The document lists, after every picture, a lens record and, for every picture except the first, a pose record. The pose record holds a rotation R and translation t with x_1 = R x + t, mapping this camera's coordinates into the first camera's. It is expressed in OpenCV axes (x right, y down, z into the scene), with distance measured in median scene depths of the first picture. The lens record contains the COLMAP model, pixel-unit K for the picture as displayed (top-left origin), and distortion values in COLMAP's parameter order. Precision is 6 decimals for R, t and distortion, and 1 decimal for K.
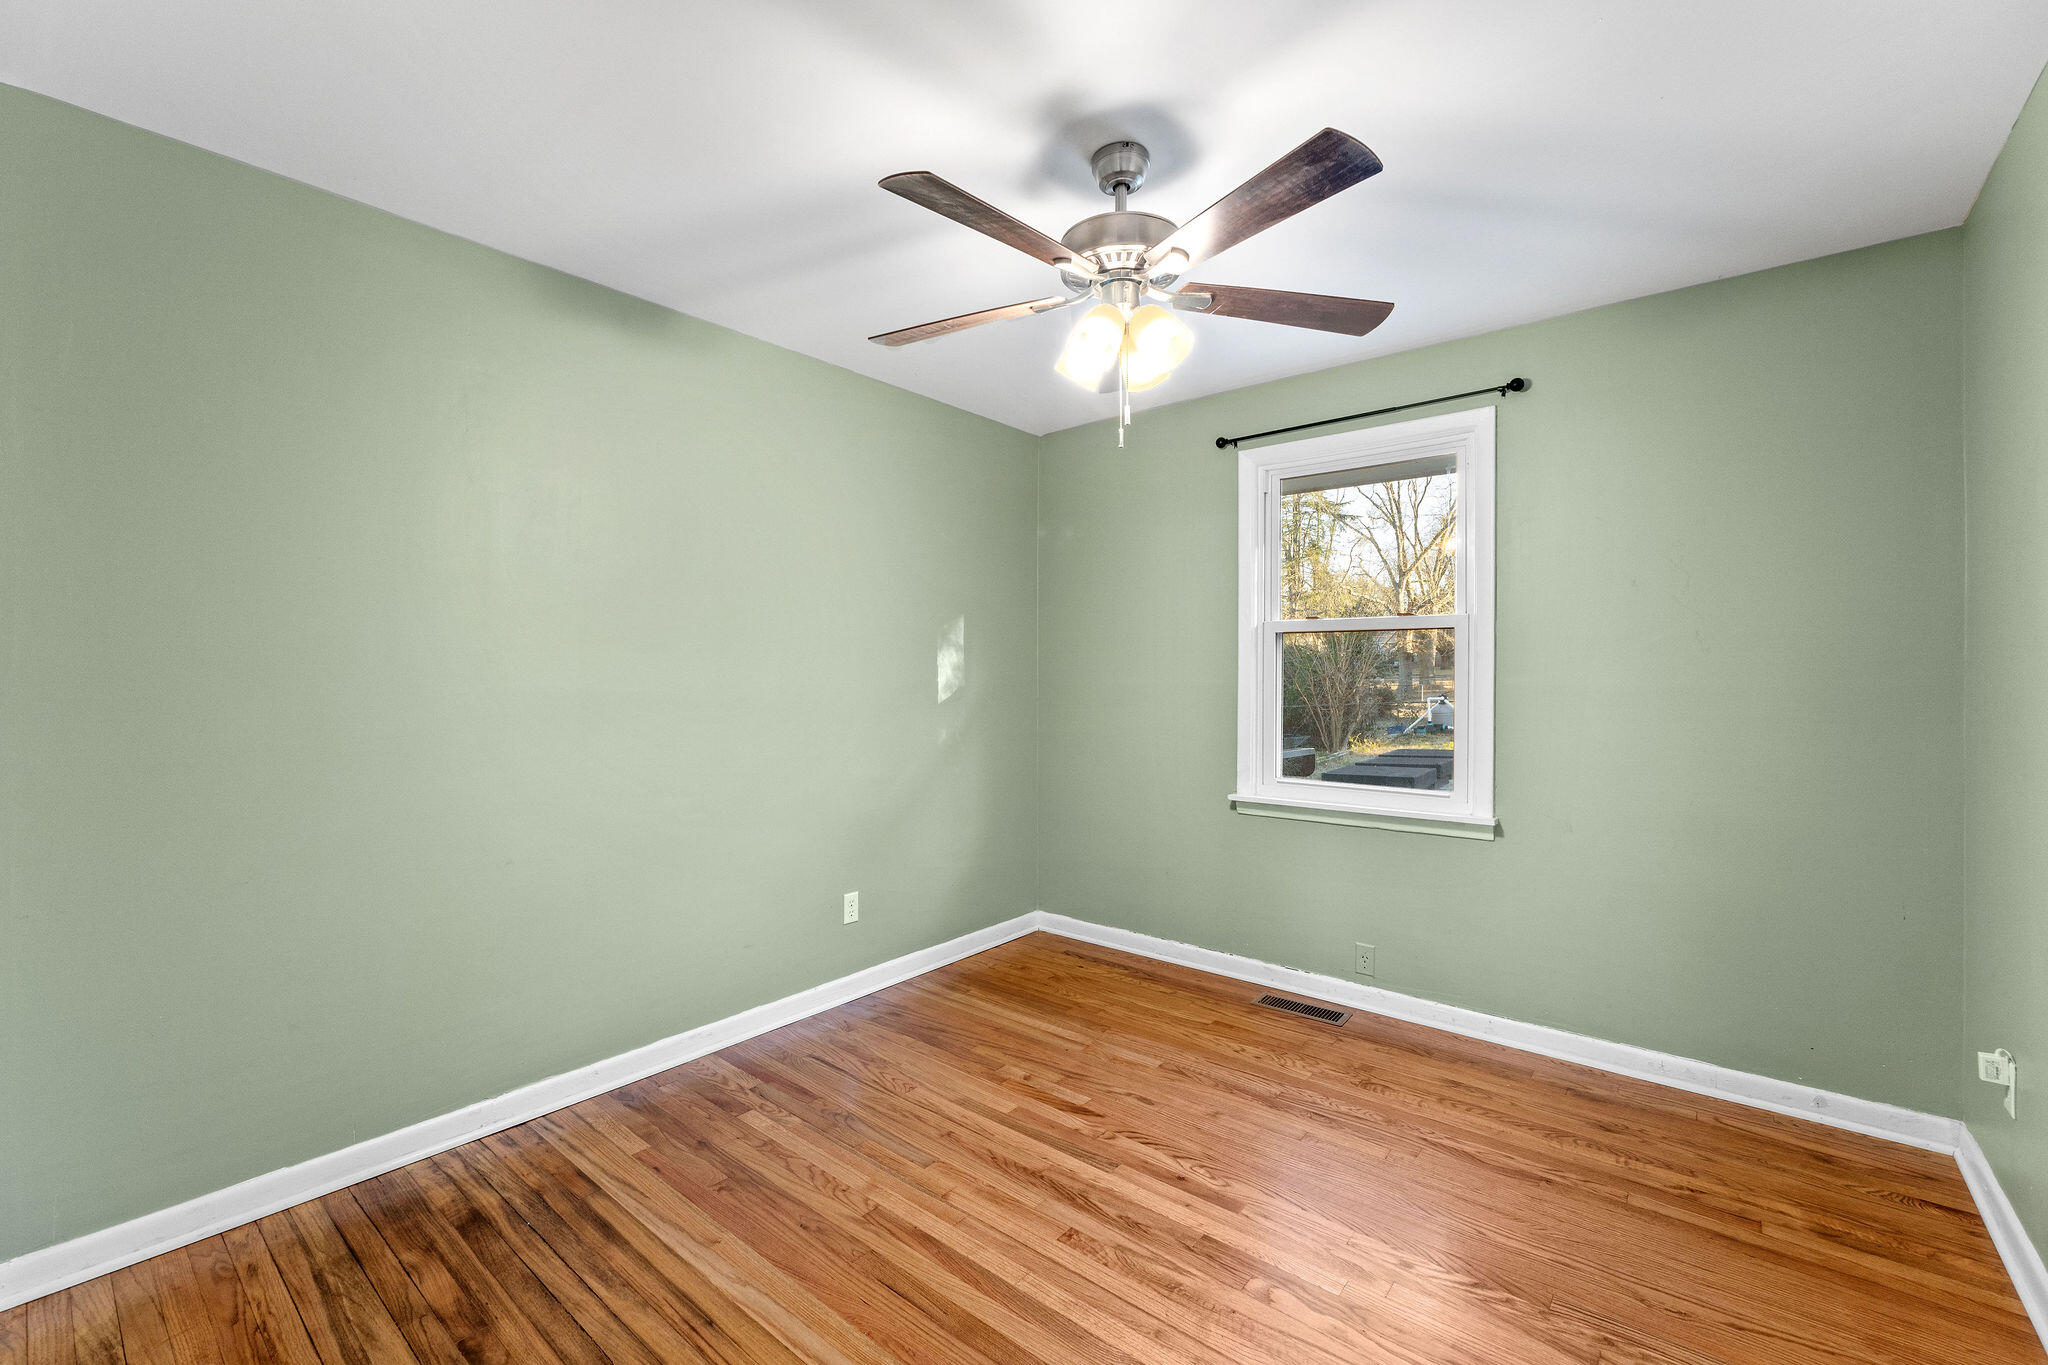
lens RADIAL K [[851.3, 0, 1011.3], [0, 851.3, 673.9], [0, 0, 1]] dist [-0.002334, -0.000342]
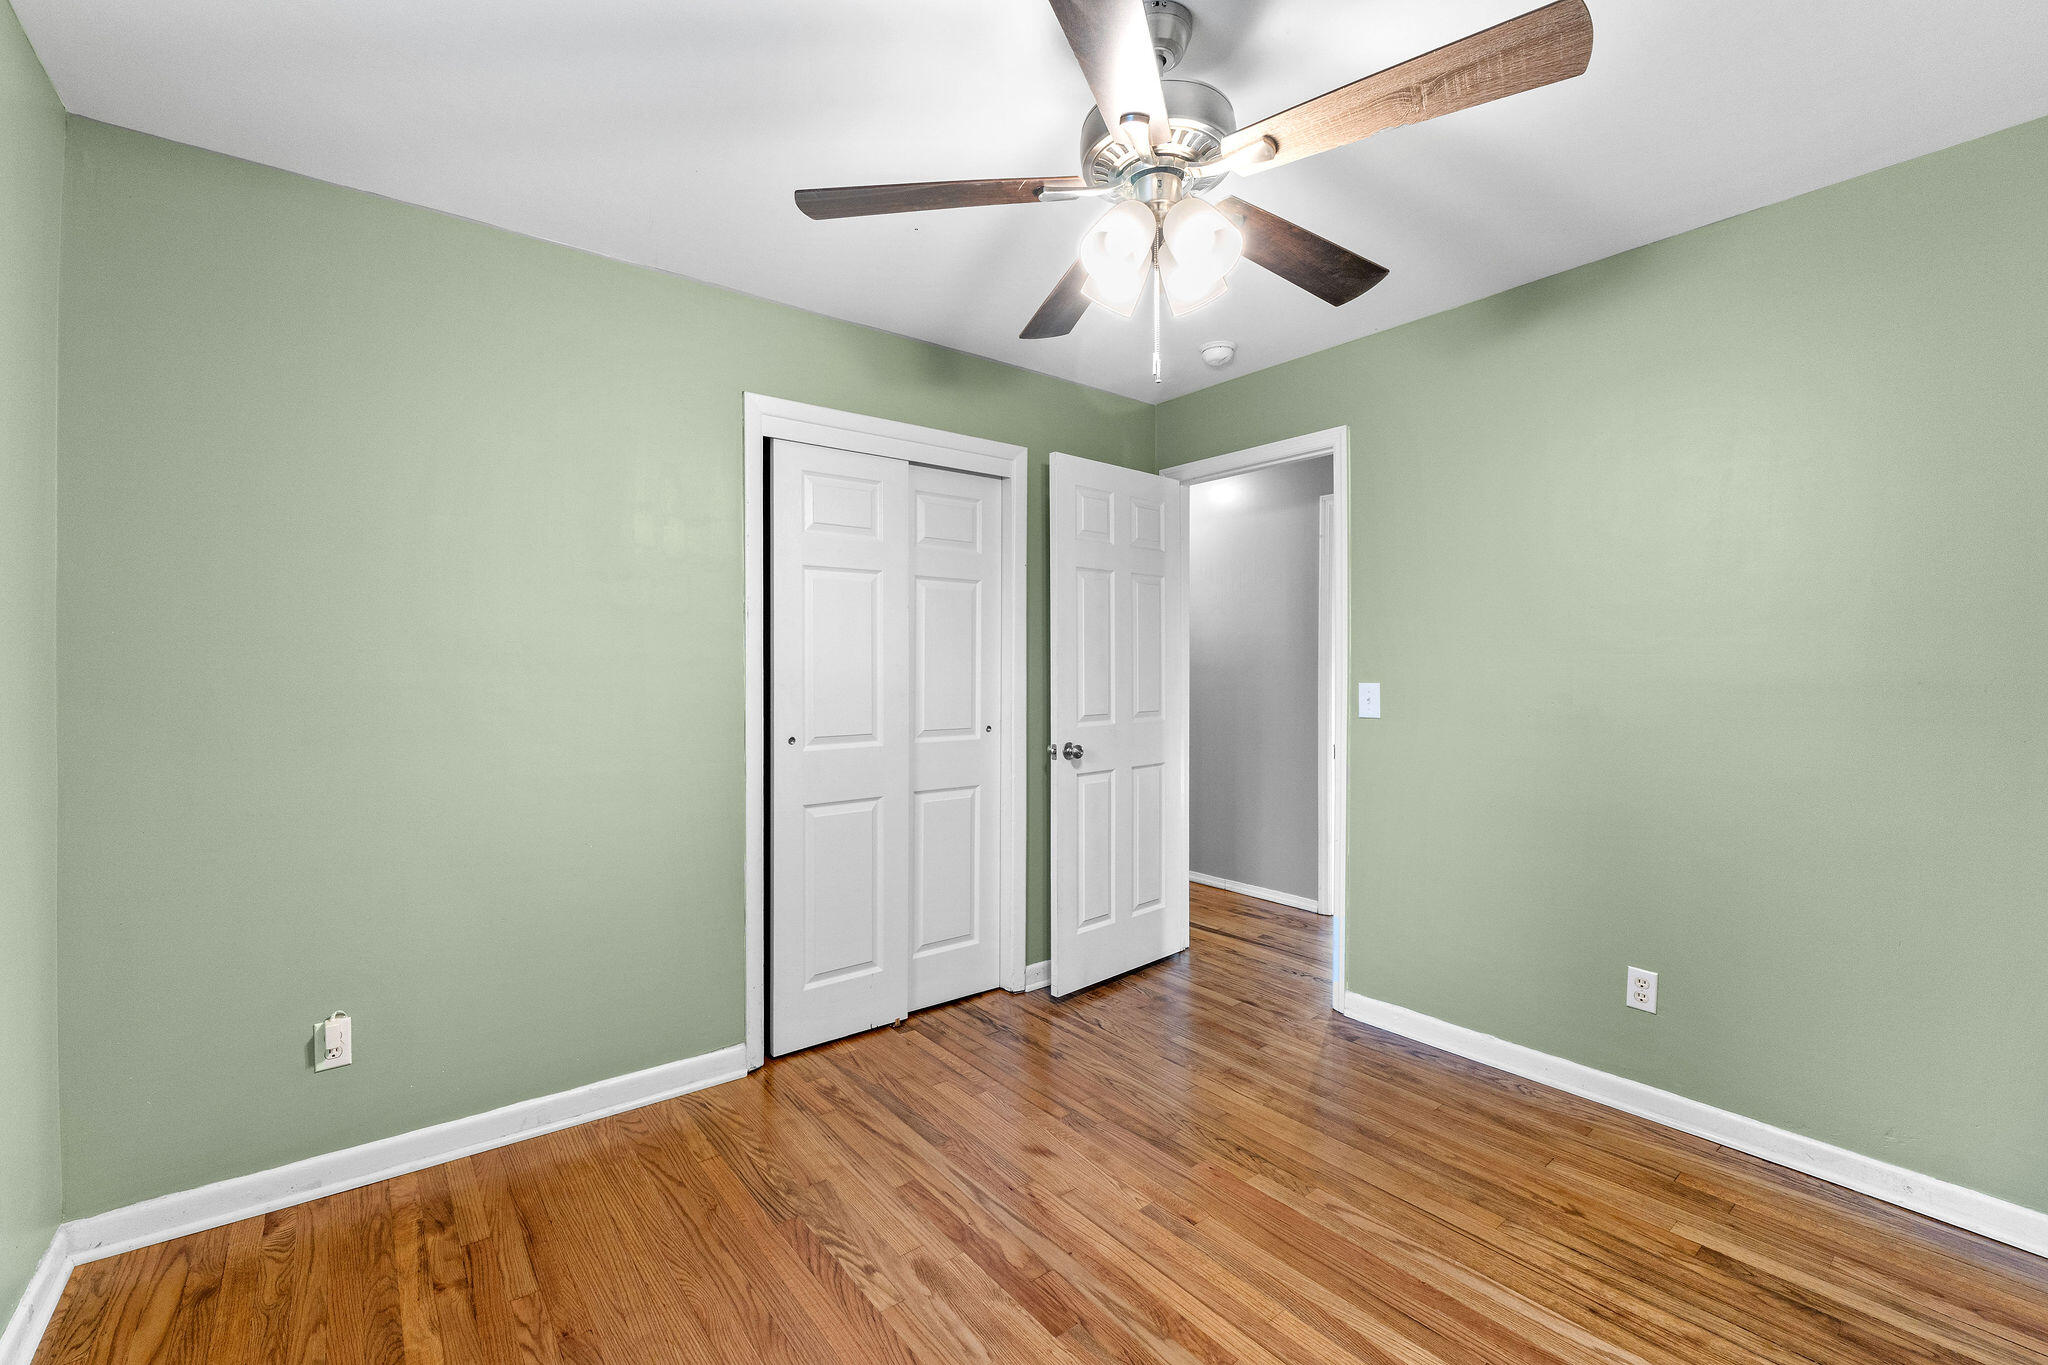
lens RADIAL K [[851.3, 0, 1011.3], [0, 851.3, 673.9], [0, 0, 1]] dist [-0.002334, -0.000342]
pose [[-0.977880, -0.009291, 0.208962, 0.103023], [-0.008411, 0.999952, 0.005103, 0.001964], [-0.208999, 0.003233, -0.977910, 1.866880]]
